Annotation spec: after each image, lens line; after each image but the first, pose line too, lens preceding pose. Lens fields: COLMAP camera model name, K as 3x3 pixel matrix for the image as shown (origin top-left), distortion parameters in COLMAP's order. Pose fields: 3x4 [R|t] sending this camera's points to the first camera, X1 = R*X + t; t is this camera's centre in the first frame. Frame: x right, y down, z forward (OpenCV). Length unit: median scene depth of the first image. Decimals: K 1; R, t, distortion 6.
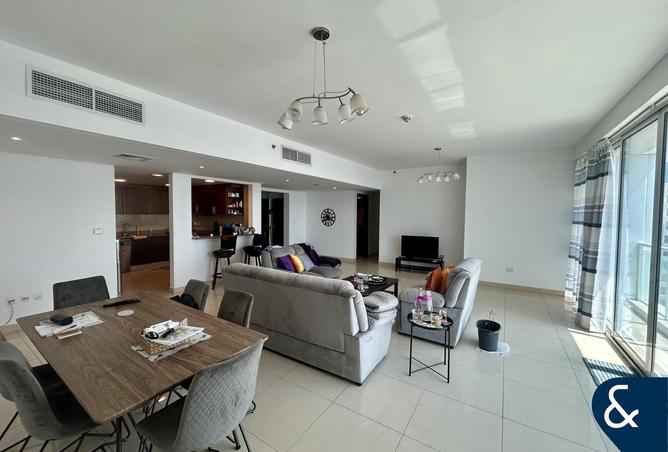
lens RADIAL K [[270.3, 0, 334.0], [0, 270.3, 226.0], [0, 0, 1]] dist [0.000203, 0.000003]
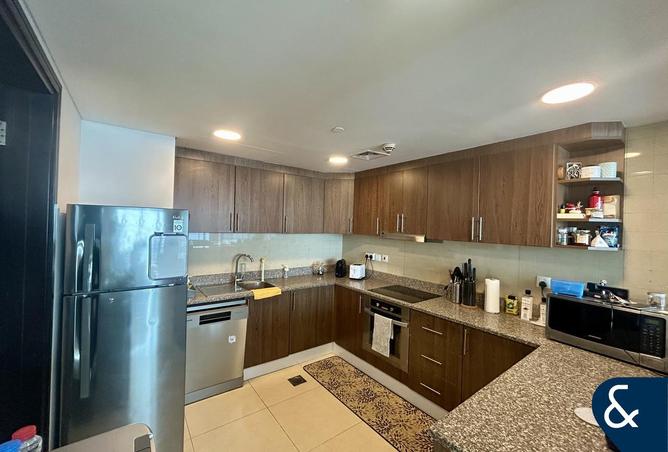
lens RADIAL K [[270.3, 0, 334.0], [0, 270.3, 226.0], [0, 0, 1]] dist [0.000203, 0.000003]
pose [[0.937309, 0.015900, -0.348136, -0.497241], [-0.035242, 0.998162, -0.049297, -0.040897], [0.346712, 0.058475, 0.936147, 0.666933]]
